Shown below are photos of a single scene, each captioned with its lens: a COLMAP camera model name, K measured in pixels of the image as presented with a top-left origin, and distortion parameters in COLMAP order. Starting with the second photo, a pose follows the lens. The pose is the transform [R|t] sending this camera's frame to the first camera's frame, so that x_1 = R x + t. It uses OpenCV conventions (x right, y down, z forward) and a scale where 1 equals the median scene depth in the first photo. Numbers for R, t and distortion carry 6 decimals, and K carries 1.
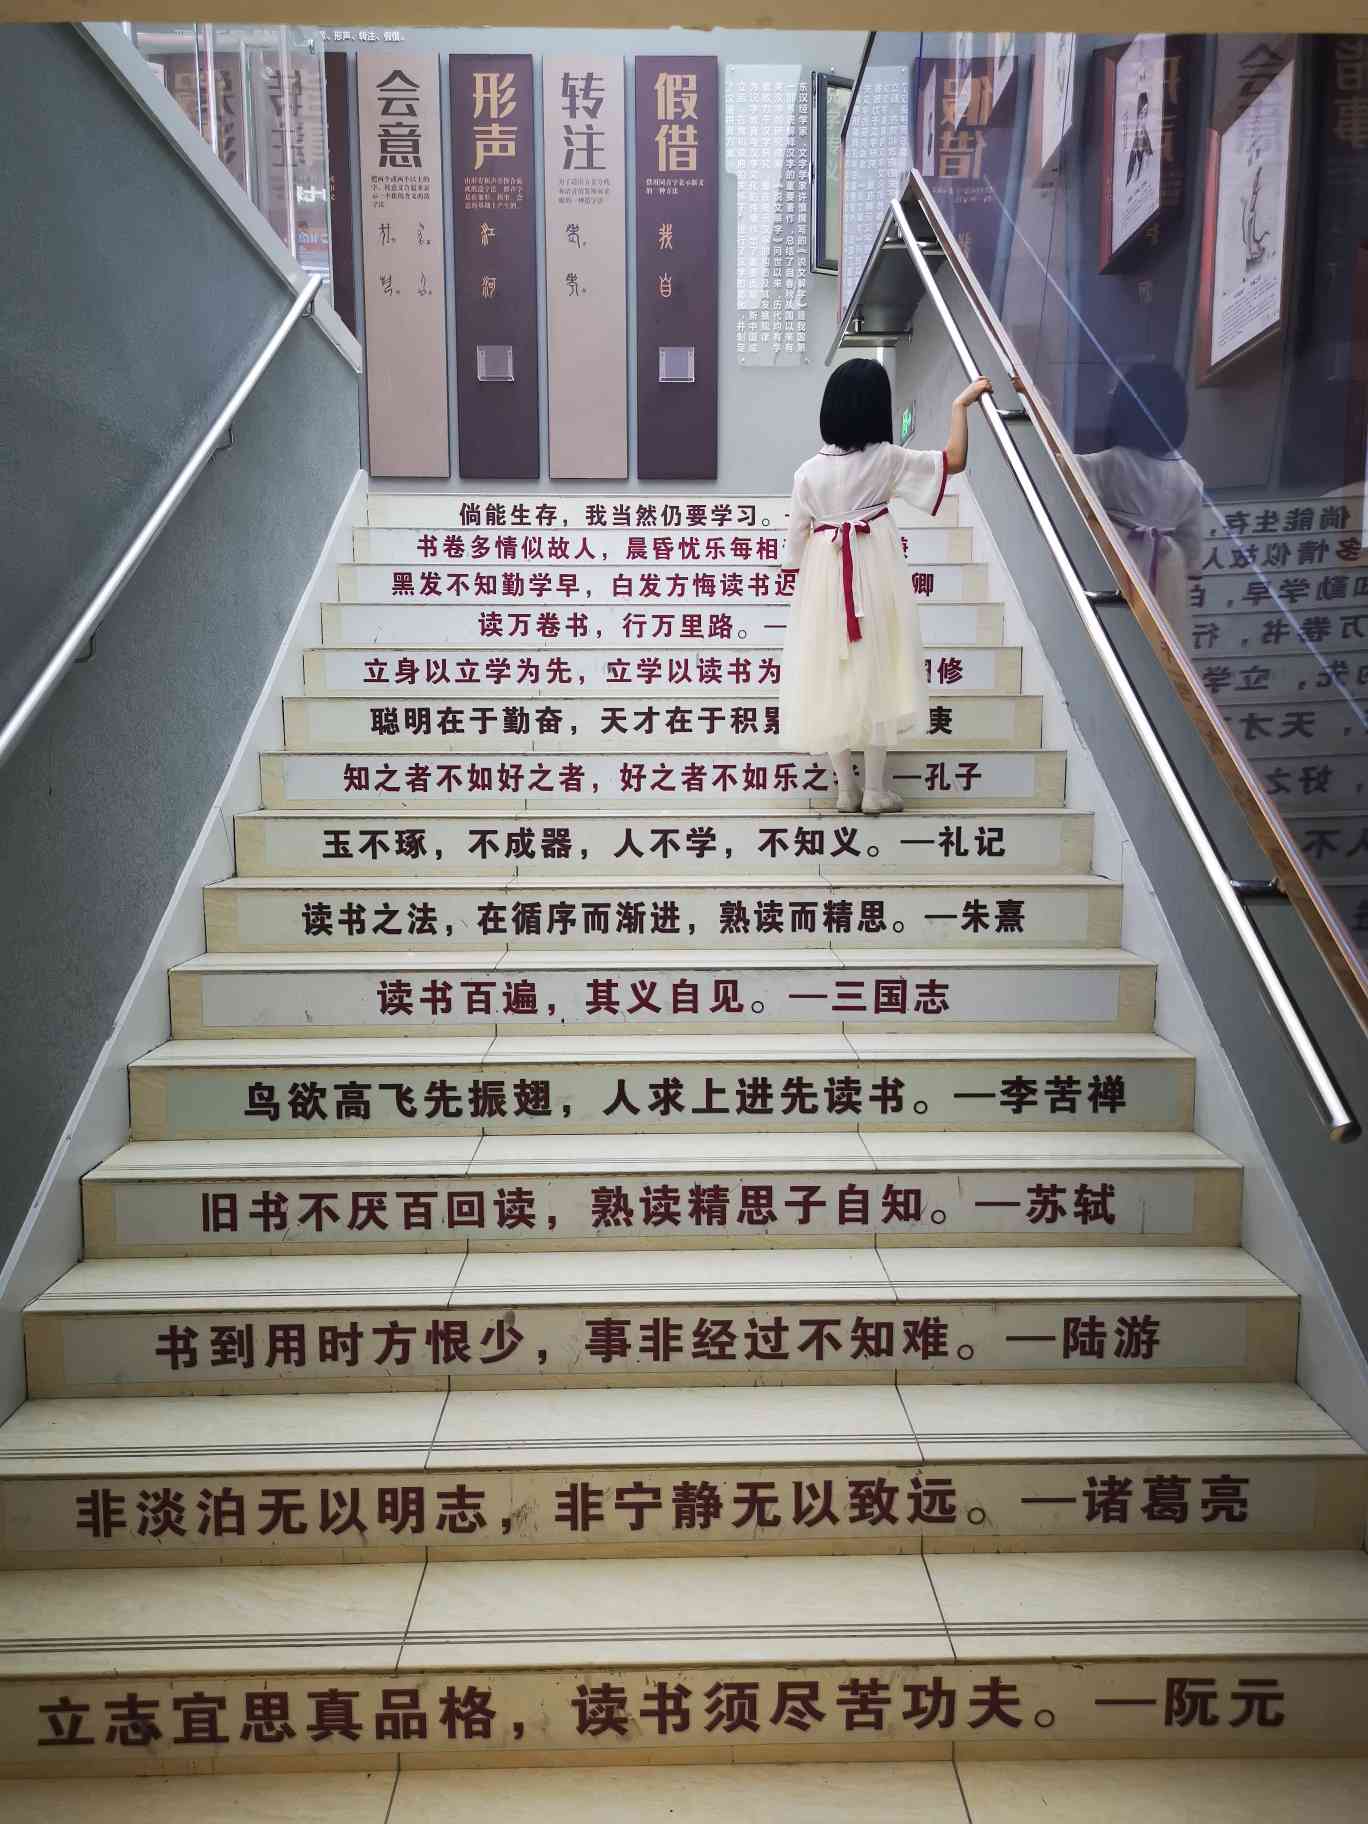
lens RADIAL K [[1423.3, 0, 684.0], [0, 1423.3, 912.0], [0, 0, 1]] dist [0.043988, -0.009184]
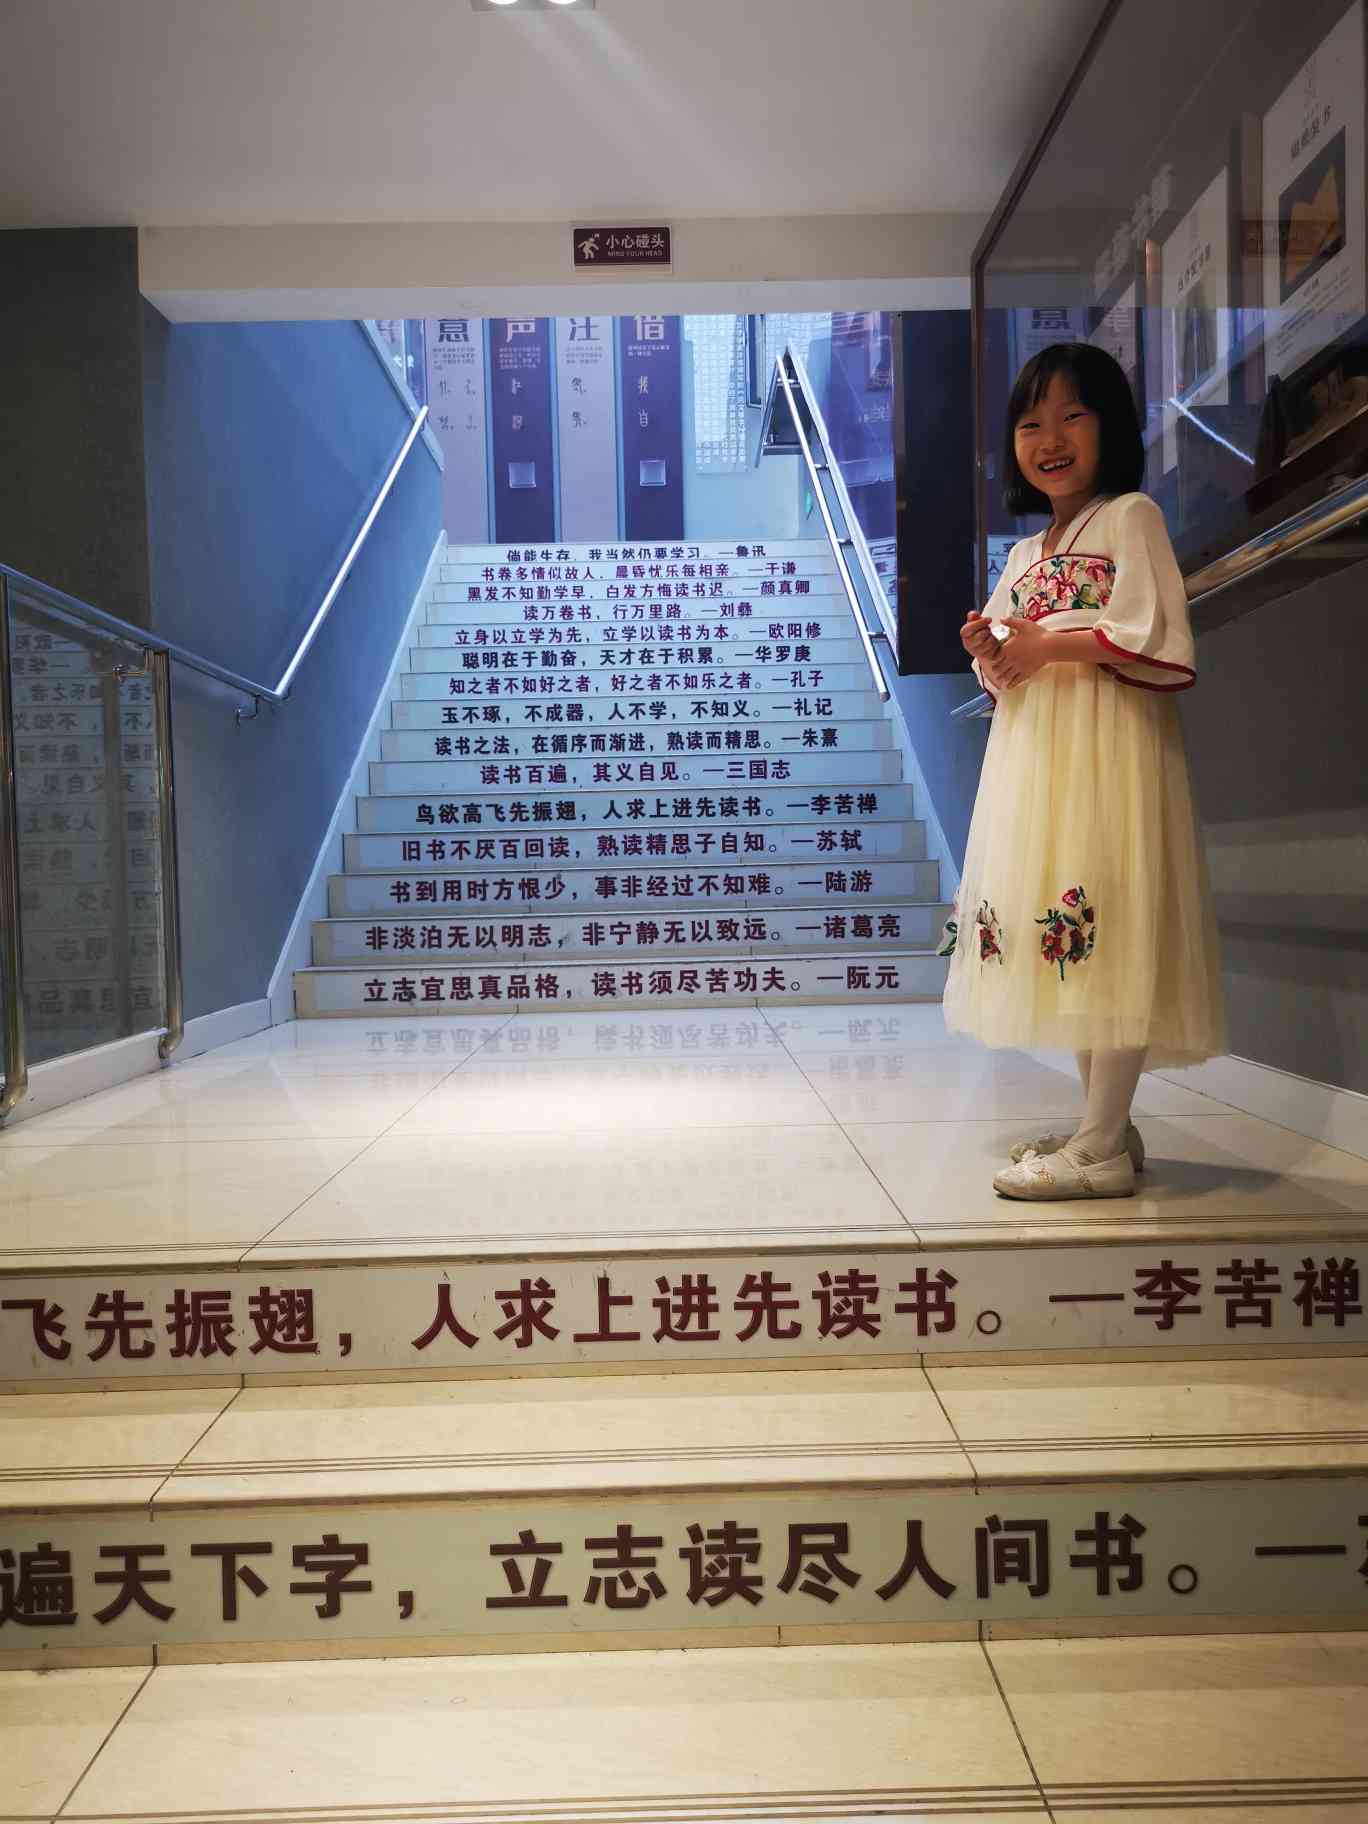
lens RADIAL K [[1423.3, 0, 684.0], [0, 1423.3, 912.0], [0, 0, 1]] dist [0.043988, -0.009184]
pose [[0.999762, -0.021446, -0.004053, 0.048797], [0.020978, 0.995480, -0.092624, 0.383000], [0.006021, 0.092517, 0.995693, -0.761888]]
